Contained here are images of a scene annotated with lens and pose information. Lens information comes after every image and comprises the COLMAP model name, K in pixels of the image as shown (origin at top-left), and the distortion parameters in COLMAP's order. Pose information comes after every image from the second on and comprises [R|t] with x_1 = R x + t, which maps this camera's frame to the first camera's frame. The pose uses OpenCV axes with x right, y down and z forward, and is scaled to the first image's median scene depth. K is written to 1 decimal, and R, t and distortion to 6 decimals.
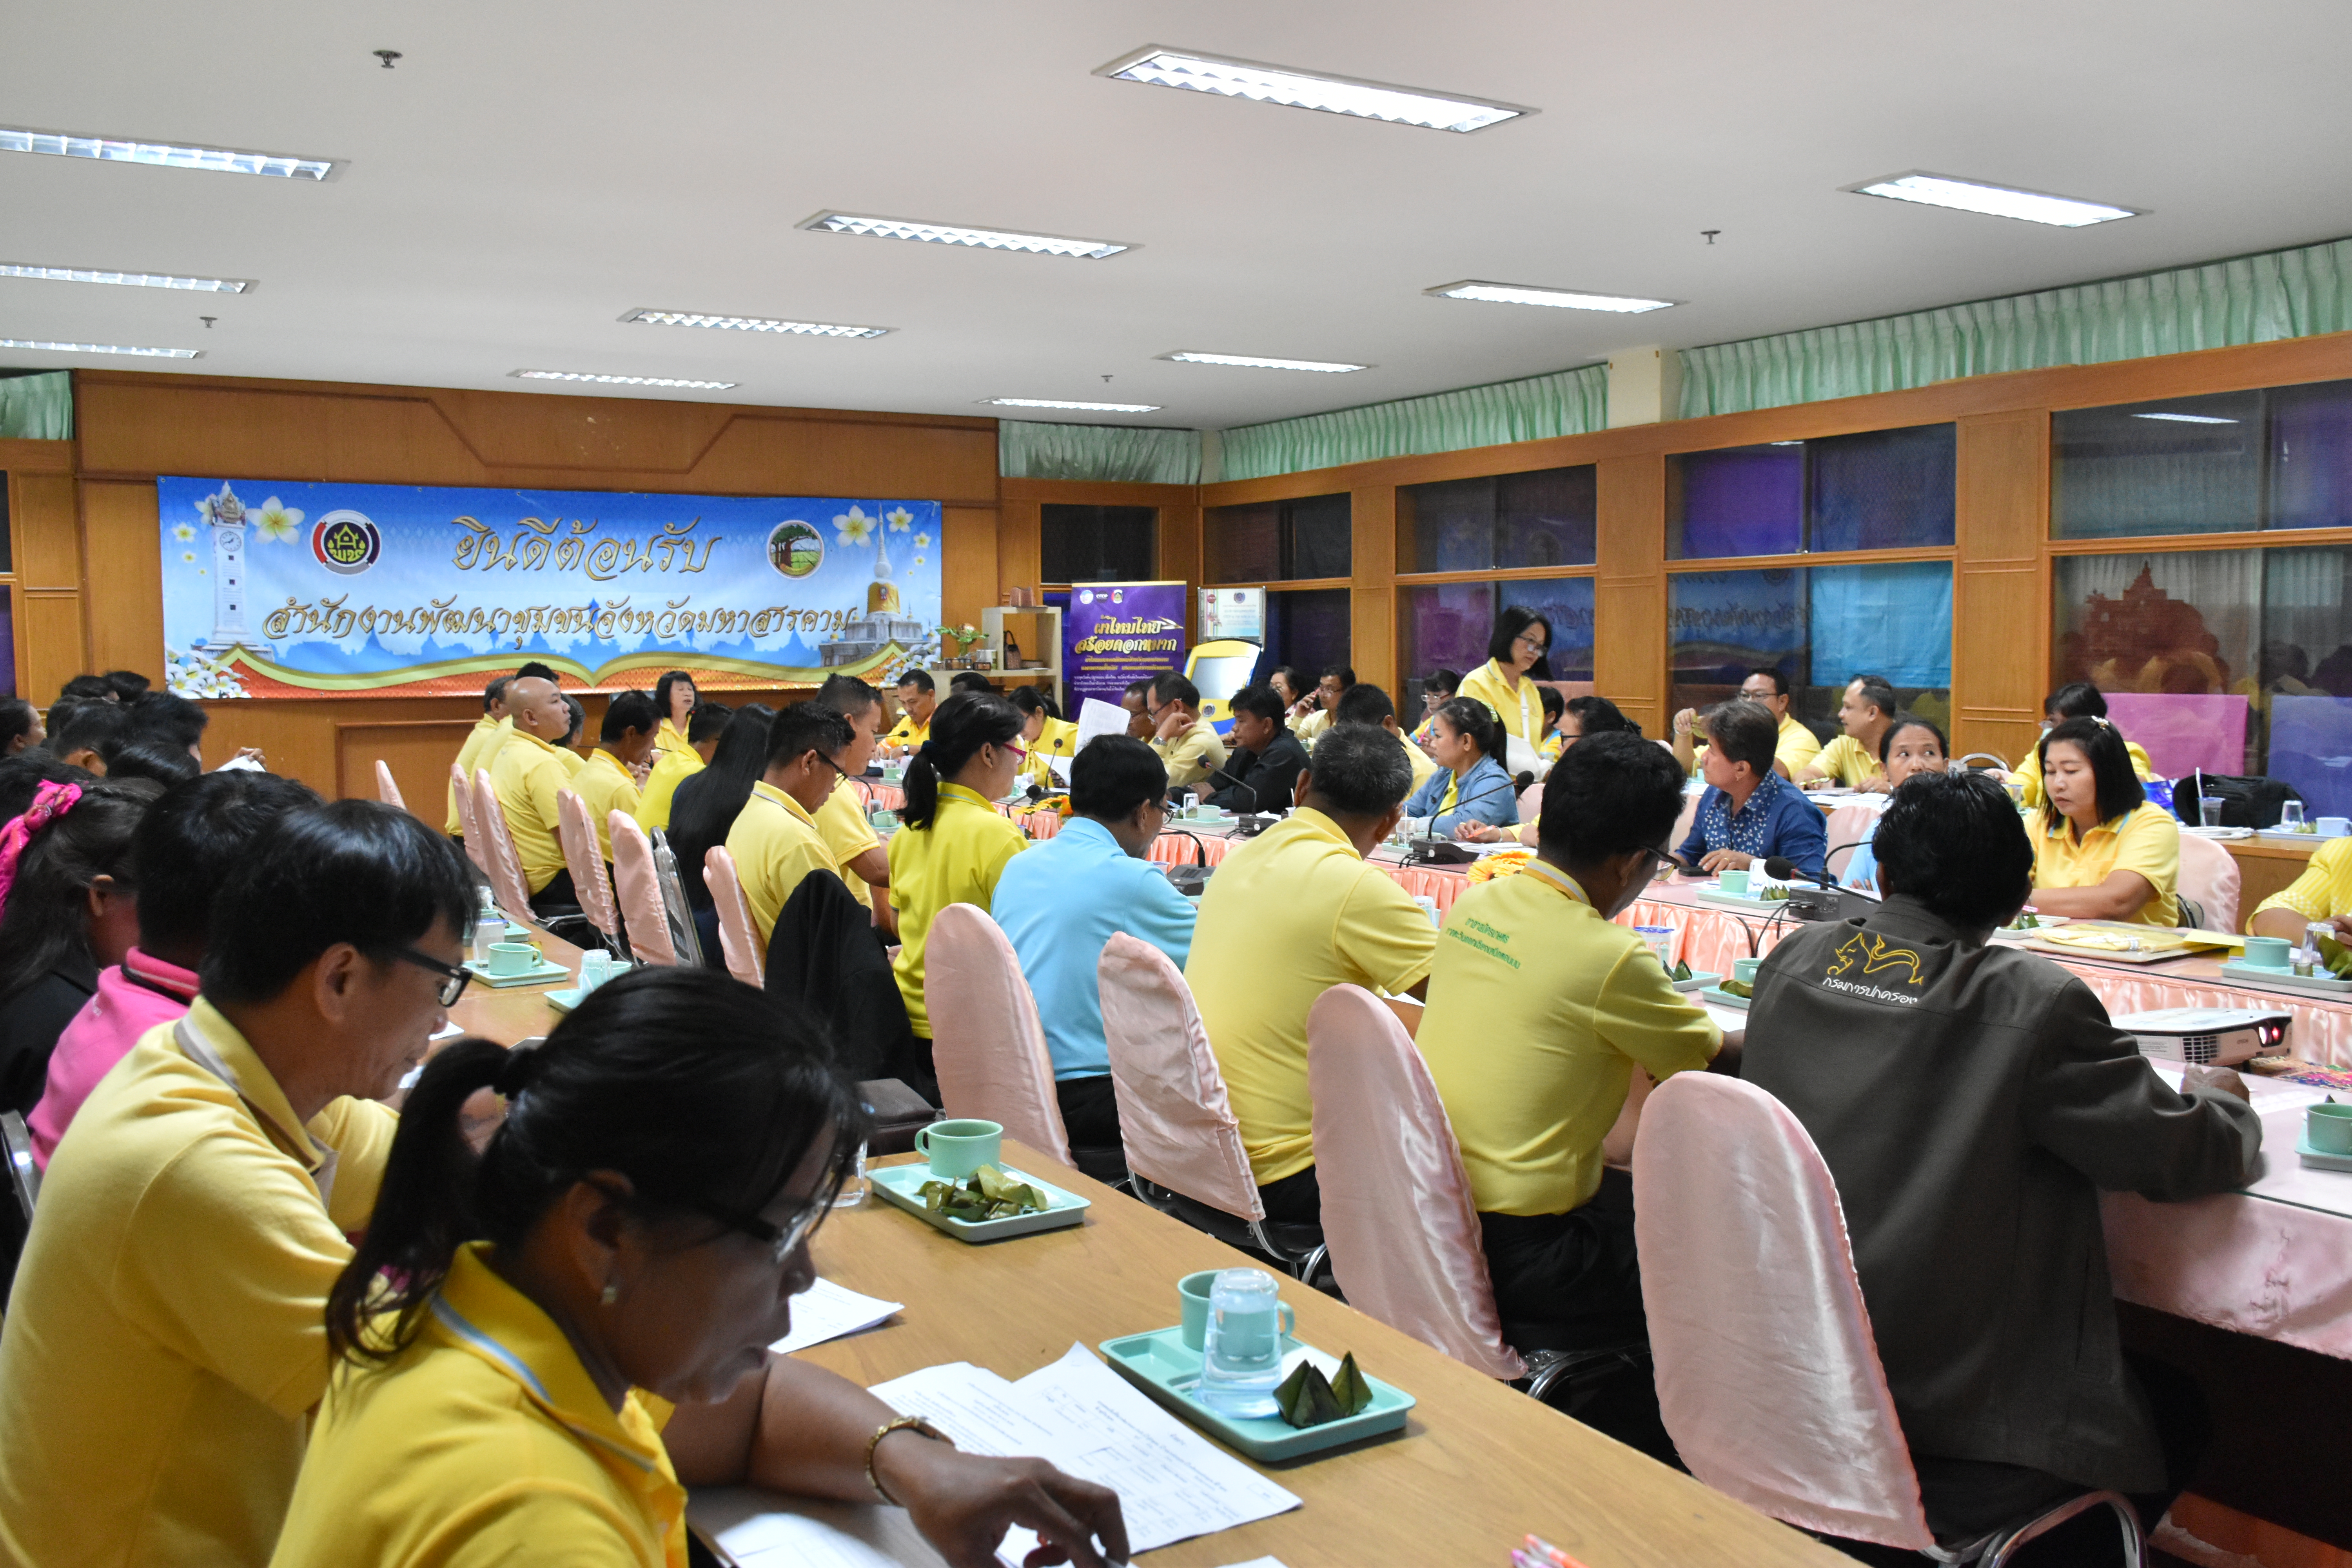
lens RADIAL K [[2071.5, 0, 1173.9], [0, 2071.5, 786.6], [0, 0, 1]] dist [-0.010782, -0.001616]
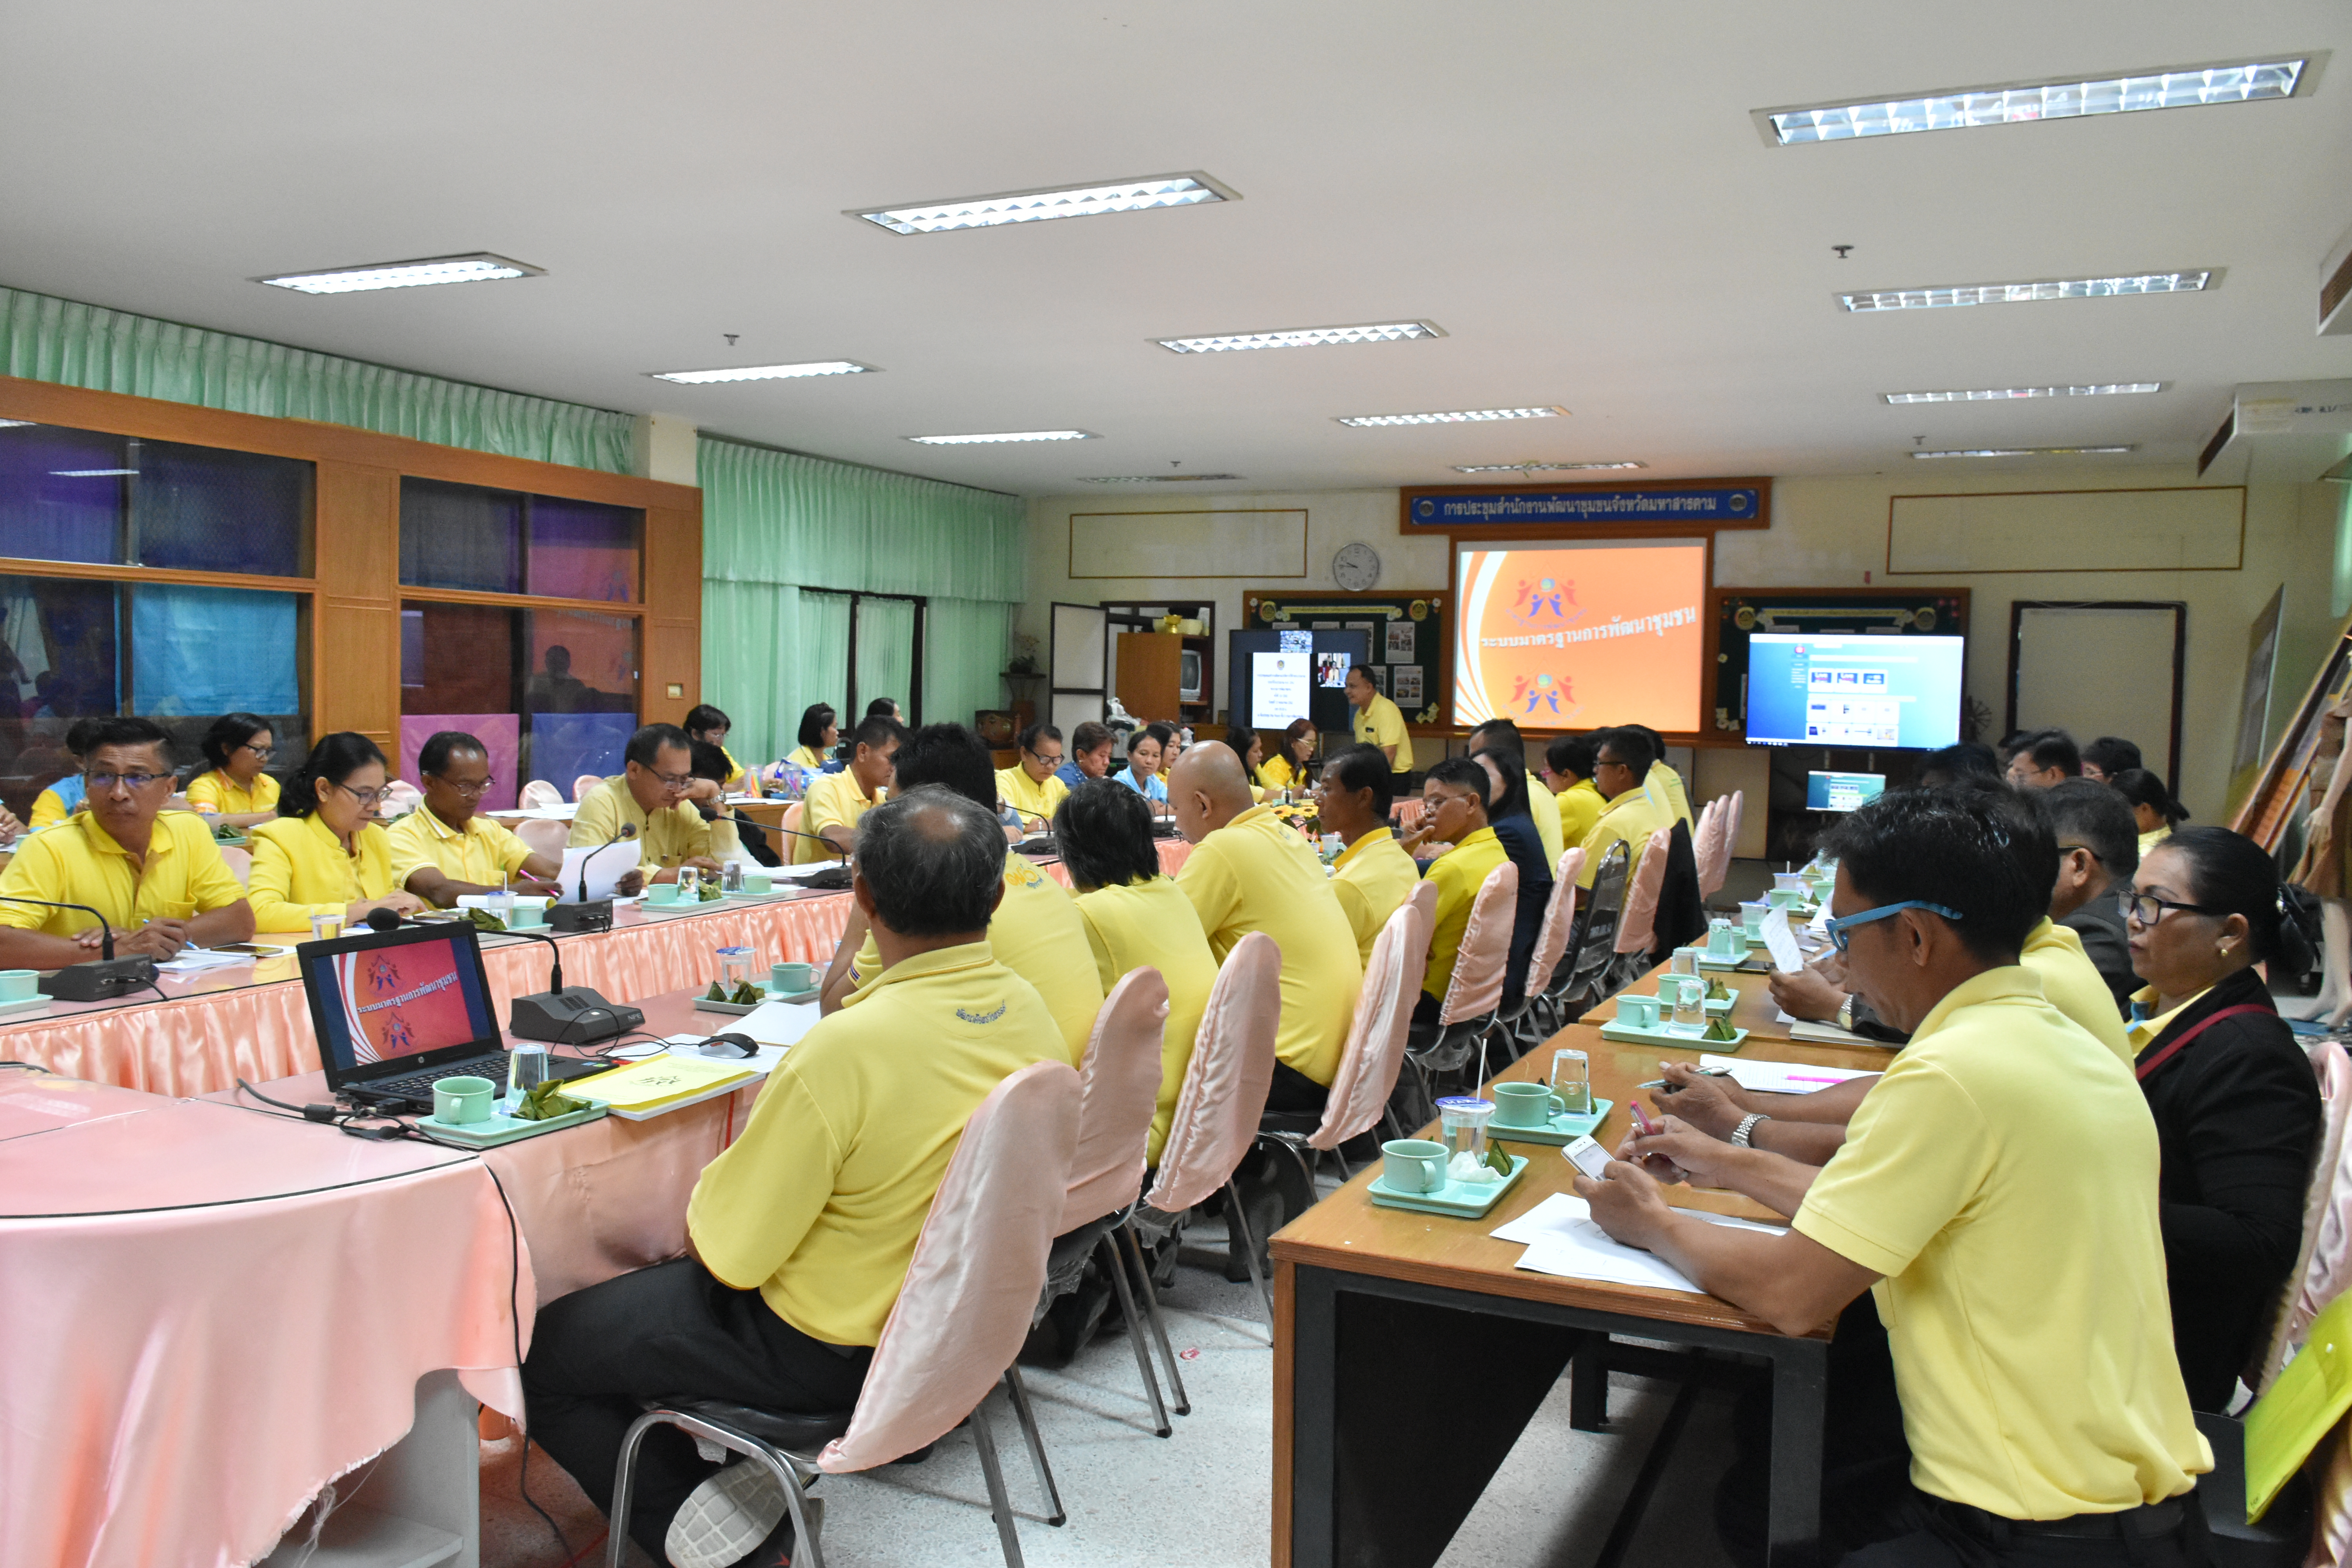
lens RADIAL K [[1784.7, 0, 1181.6], [0, 1784.7, 771.3], [0, 0, 1]] dist [0.085339, 0.005181]
pose [[-0.562696, -0.047662, 0.825289, -0.588801], [0.039702, 0.995626, 0.084569, -0.073247], [-0.825710, 0.080352, -0.558343, 1.063112]]
